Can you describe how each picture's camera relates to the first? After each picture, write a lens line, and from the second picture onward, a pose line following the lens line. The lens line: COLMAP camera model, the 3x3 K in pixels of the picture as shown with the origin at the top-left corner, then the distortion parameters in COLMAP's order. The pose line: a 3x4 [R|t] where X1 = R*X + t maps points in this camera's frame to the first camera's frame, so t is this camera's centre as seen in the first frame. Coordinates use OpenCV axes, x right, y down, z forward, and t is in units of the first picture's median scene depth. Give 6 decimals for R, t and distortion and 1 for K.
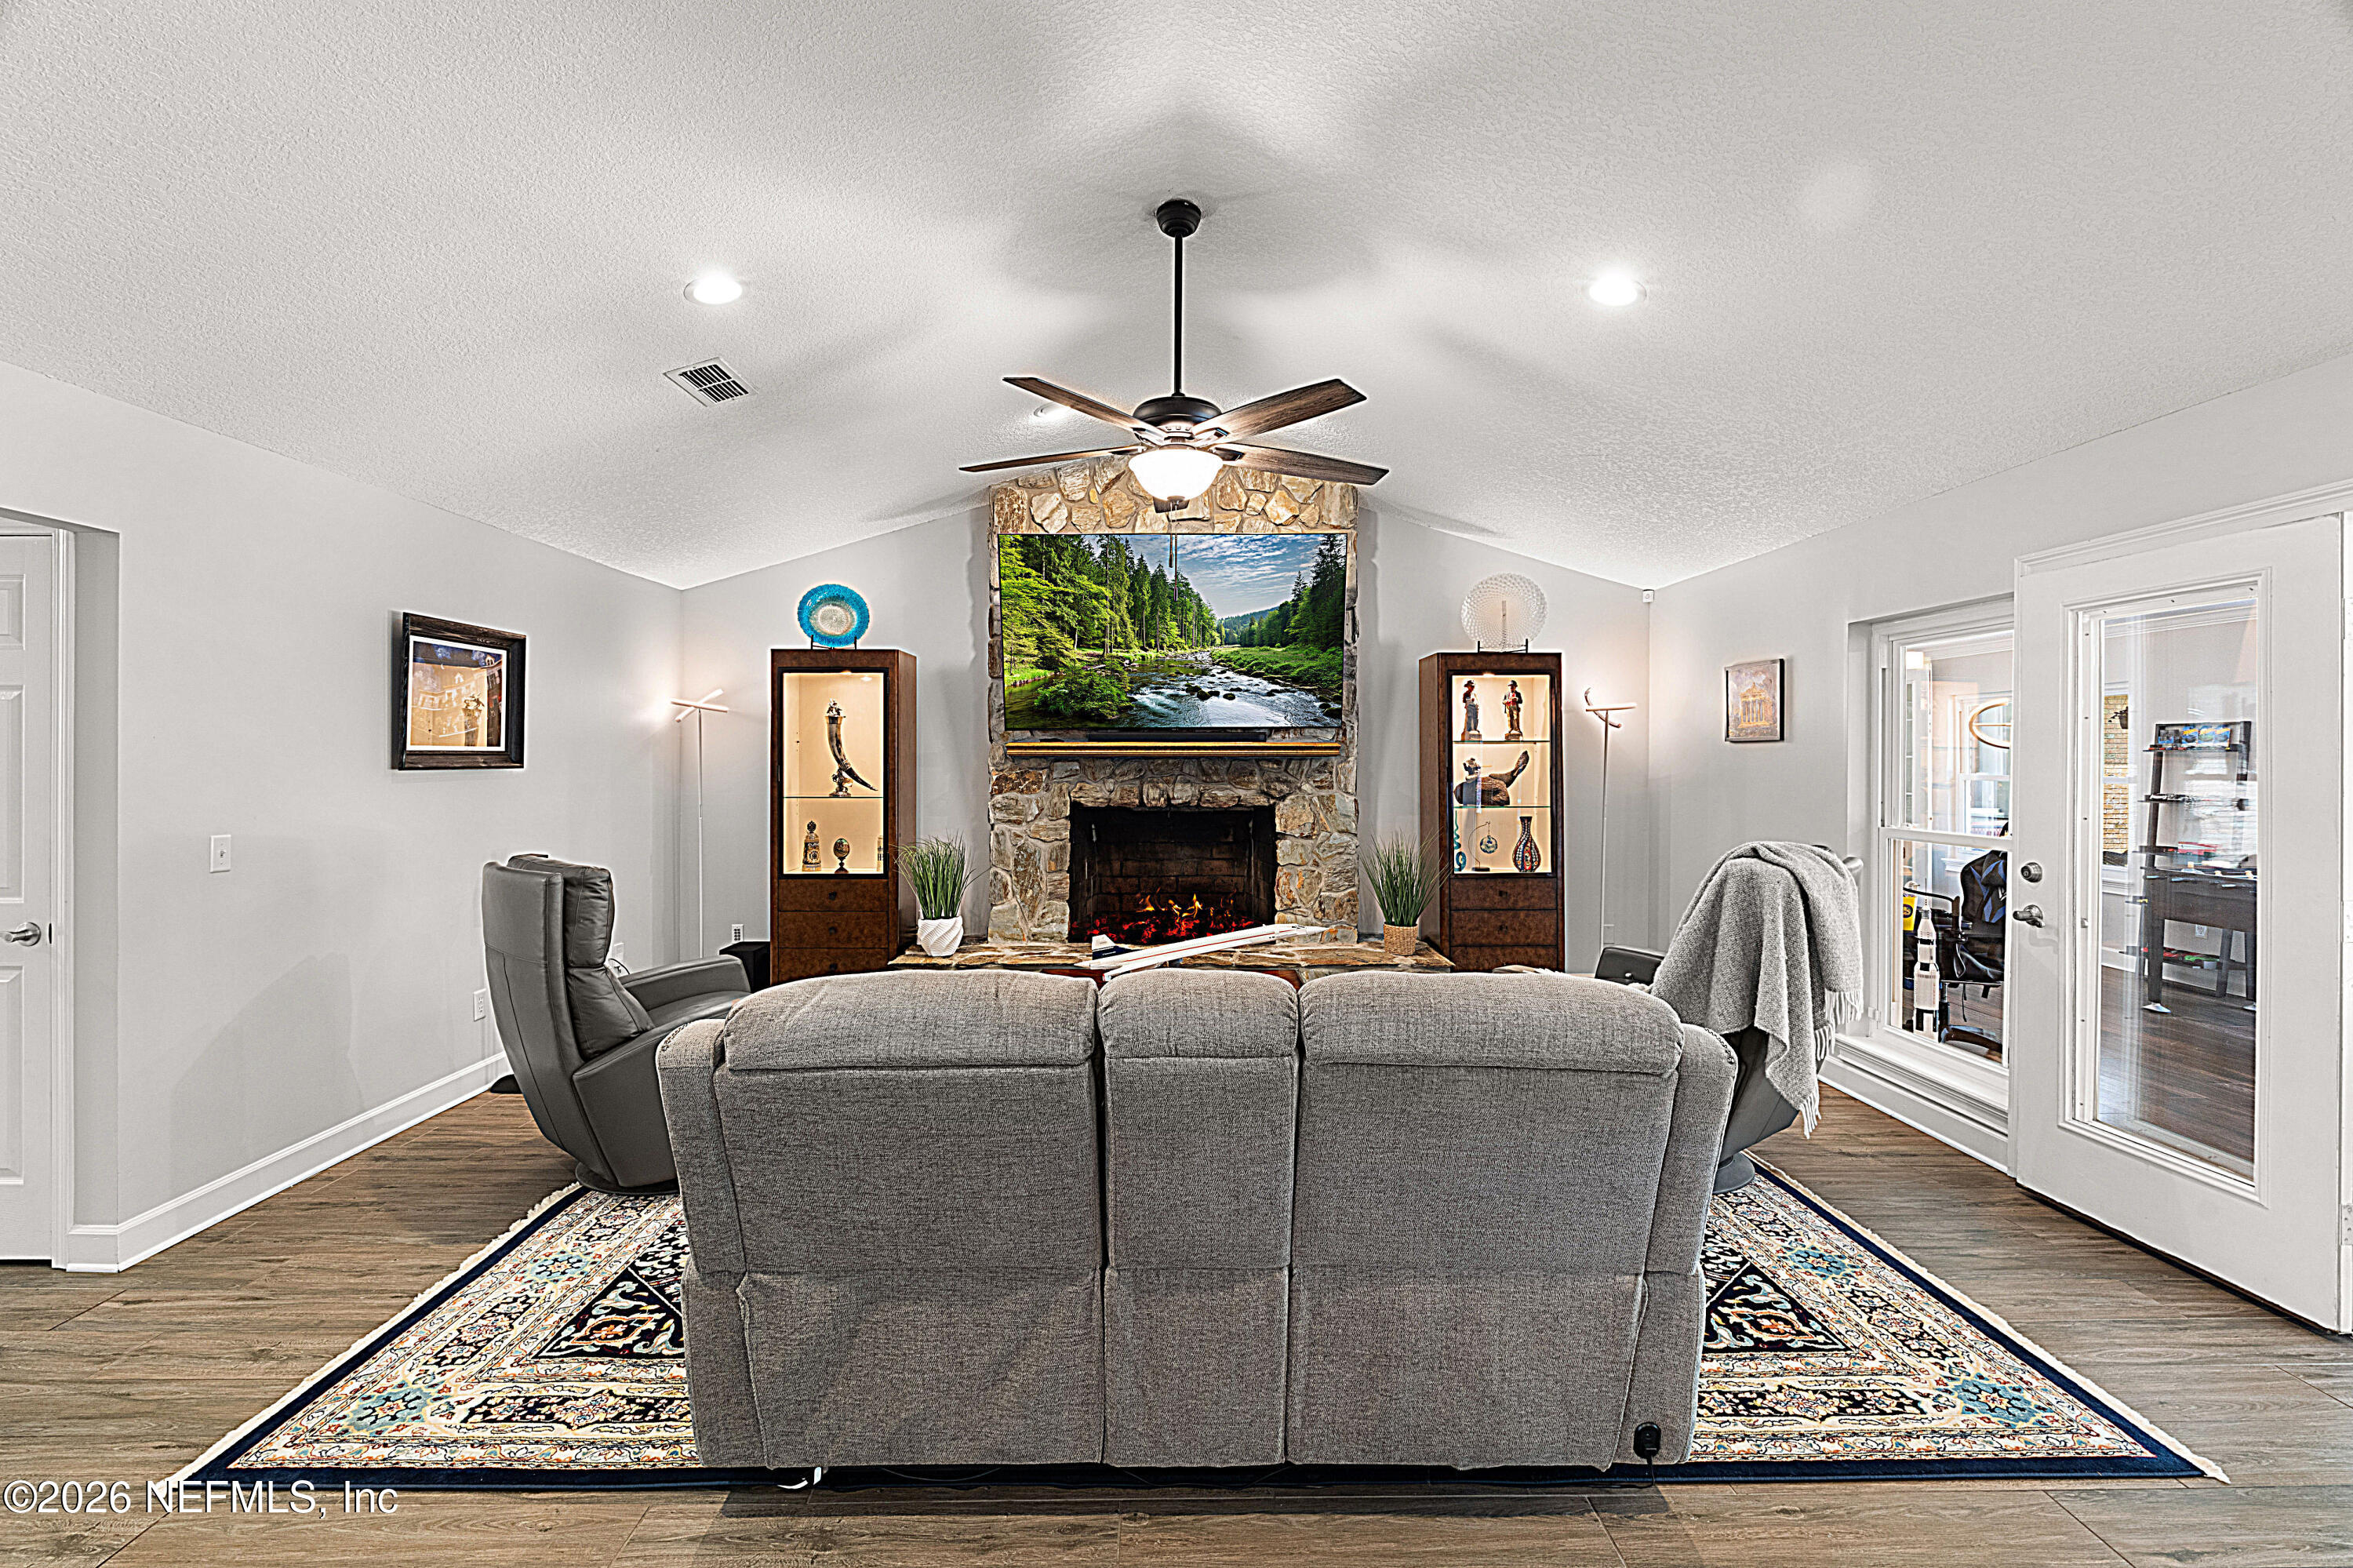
lens RADIAL K [[1037.5, 0, 1172.4], [0, 1037.5, 740.0], [0, 0, 1]] dist [-0.005551, 0.000335]
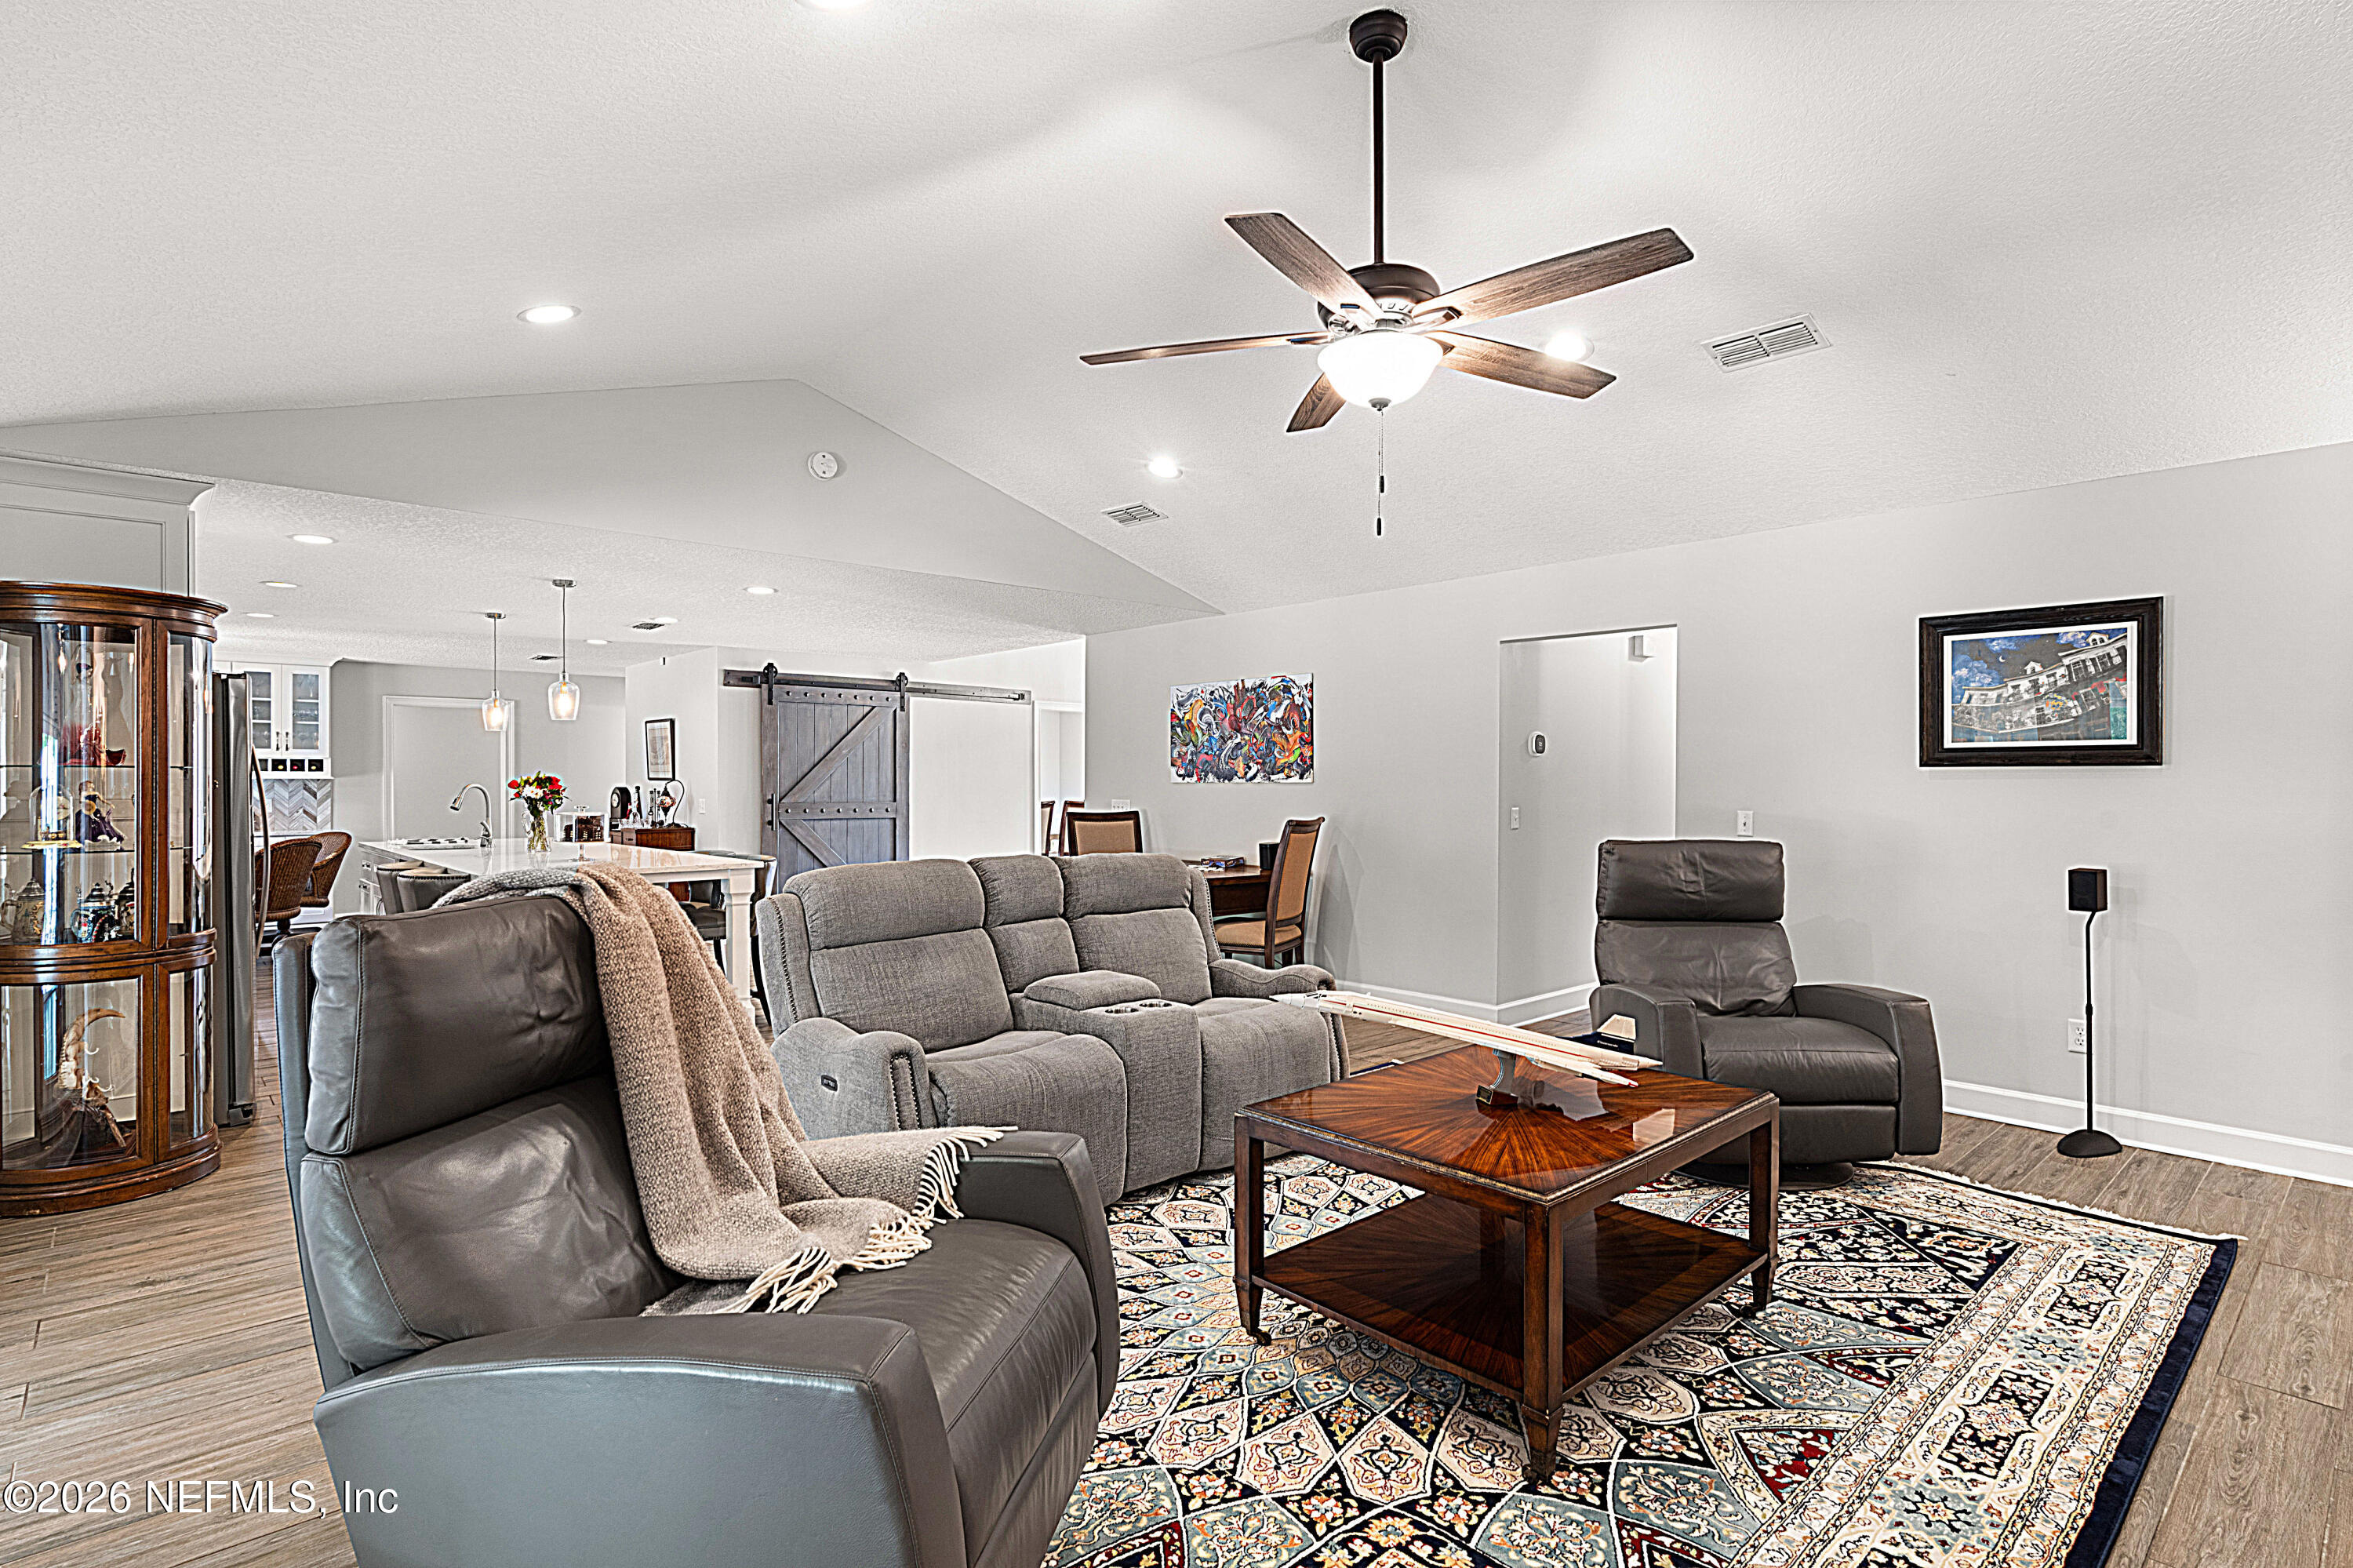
lens RADIAL K [[1154.0, 0, 1174.1], [0, 1154.0, 797.6], [0, 0, 1]] dist [-0.009534, 0.002480]
pose [[-0.745385, 0.008484, -0.666580, 0.415740], [0.006744, 0.999964, 0.005186, 0.033390], [0.666600, -0.000630, -0.745415, 0.924450]]
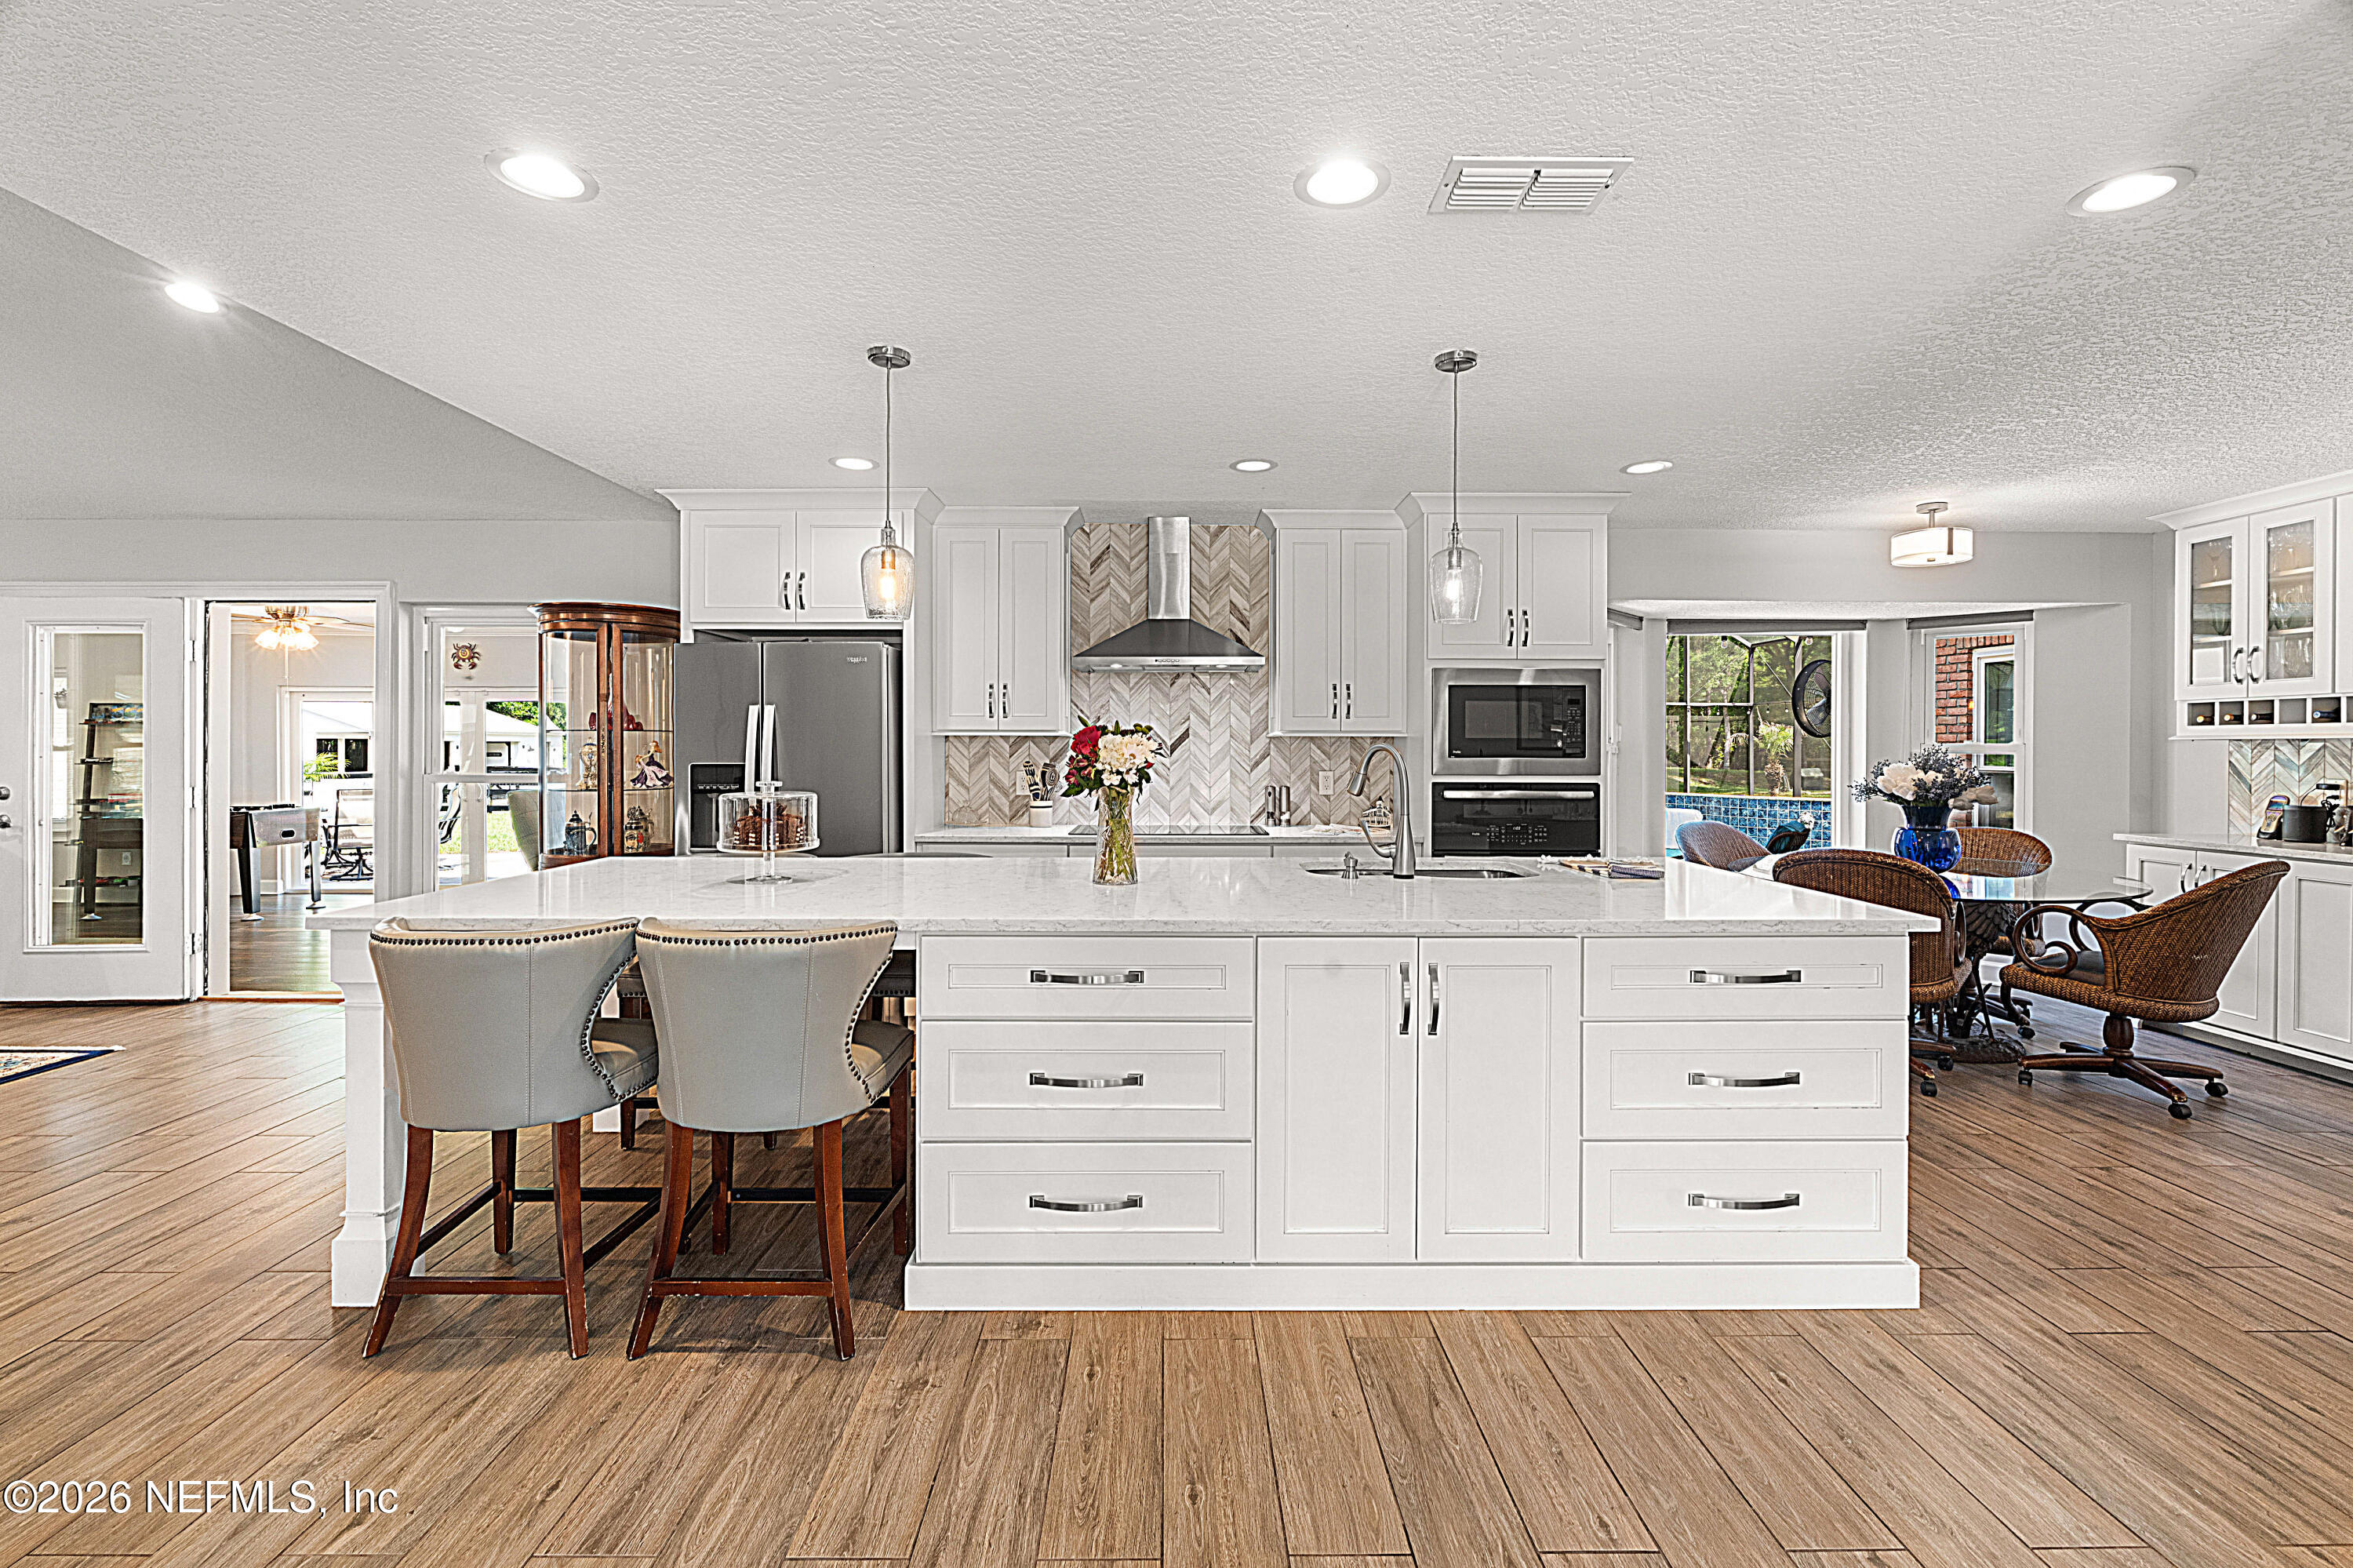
lens RADIAL K [[1037.5, 0, 1180.5], [0, 1037.5, 754.9], [0, 0, 1]] dist [-0.005551, 0.000335]
pose [[-0.003532, -0.009590, 0.999948, -0.407318], [-0.014050, 0.999856, 0.009540, 0.021950], [-0.999895, -0.014015, -0.003666, -0.427457]]
